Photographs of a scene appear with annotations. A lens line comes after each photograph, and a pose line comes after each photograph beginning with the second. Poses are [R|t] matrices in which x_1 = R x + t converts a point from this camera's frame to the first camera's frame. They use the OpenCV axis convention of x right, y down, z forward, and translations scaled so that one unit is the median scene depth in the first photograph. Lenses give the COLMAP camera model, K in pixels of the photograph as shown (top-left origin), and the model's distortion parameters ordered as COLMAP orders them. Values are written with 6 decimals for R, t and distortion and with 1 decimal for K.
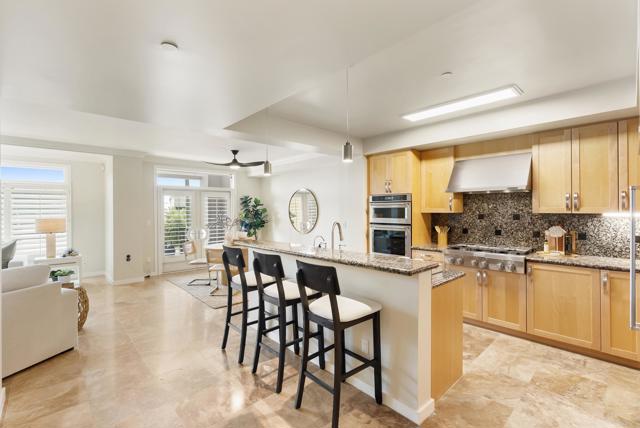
lens RADIAL K [[289.7, 0, 322.6], [0, 289.7, 211.7], [0, 0, 1]] dist [-0.008839, 0.003977]
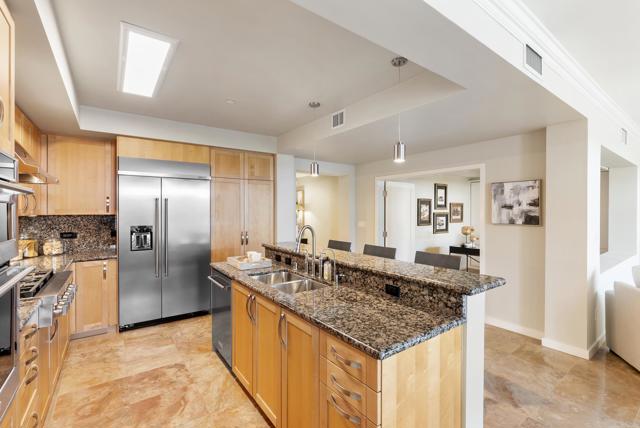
lens RADIAL K [[289.7, 0, 322.9], [0, 289.7, 214.2], [0, 0, 1]] dist [-0.008839, 0.003977]
pose [[-0.992680, 0.005178, 0.120662, -0.066970], [0.007198, 0.999841, 0.016316, -0.005631], [-0.120558, 0.017065, -0.992560, 1.275594]]
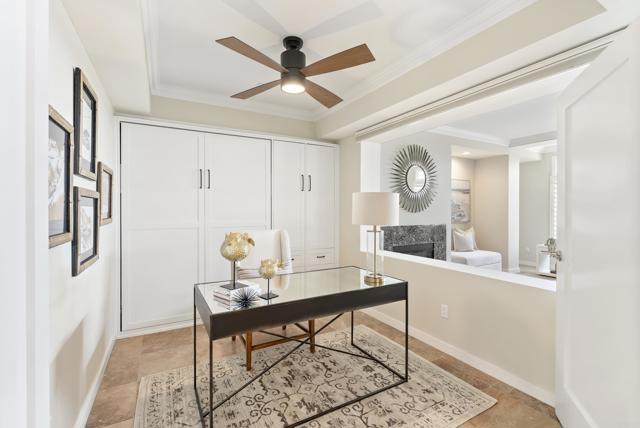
lens RADIAL K [[289.7, 0, 317.0], [0, 289.7, 209.4], [0, 0, 1]] dist [-0.008839, 0.003977]
pose [[-0.244238, 0.007118, -0.969689, -0.185787], [-0.005382, 0.999948, 0.008695, 0.038739], [0.969700, 0.007342, -0.244187, 0.059254]]
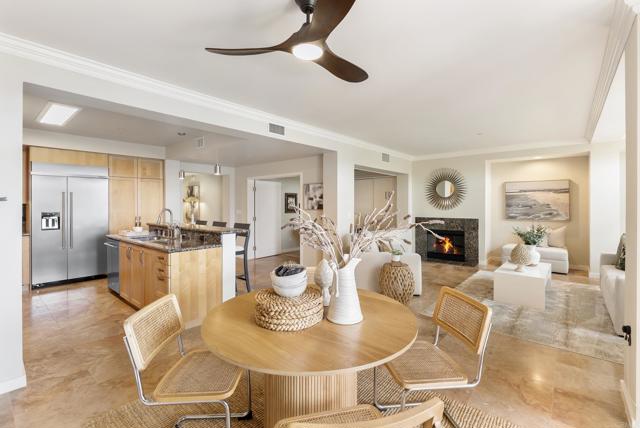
lens RADIAL K [[289.7, 0, 321.6], [0, 289.7, 206.5], [0, 0, 1]] dist [-0.008839, 0.003977]
pose [[-0.993366, 0.008382, -0.114688, -0.387006], [0.006621, 0.999854, 0.015723, 0.005697], [0.114803, 0.014859, -0.993277, 1.776164]]
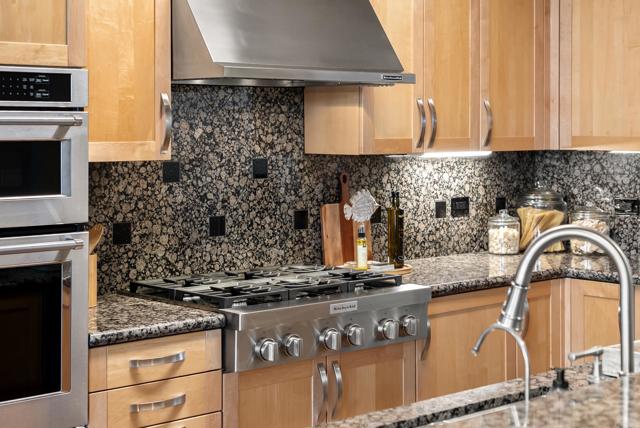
lens RADIAL K [[1188.3, 0, 319.5], [0, 1188.3, 208.9], [0, 0, 1]] dist [-0.051642, 0.000000]
pose [[0.002494, -0.069297, 0.997593, -0.509275], [0.004488, 0.997587, 0.069286, -0.022546], [-0.999987, 0.004304, 0.002799, 0.842527]]
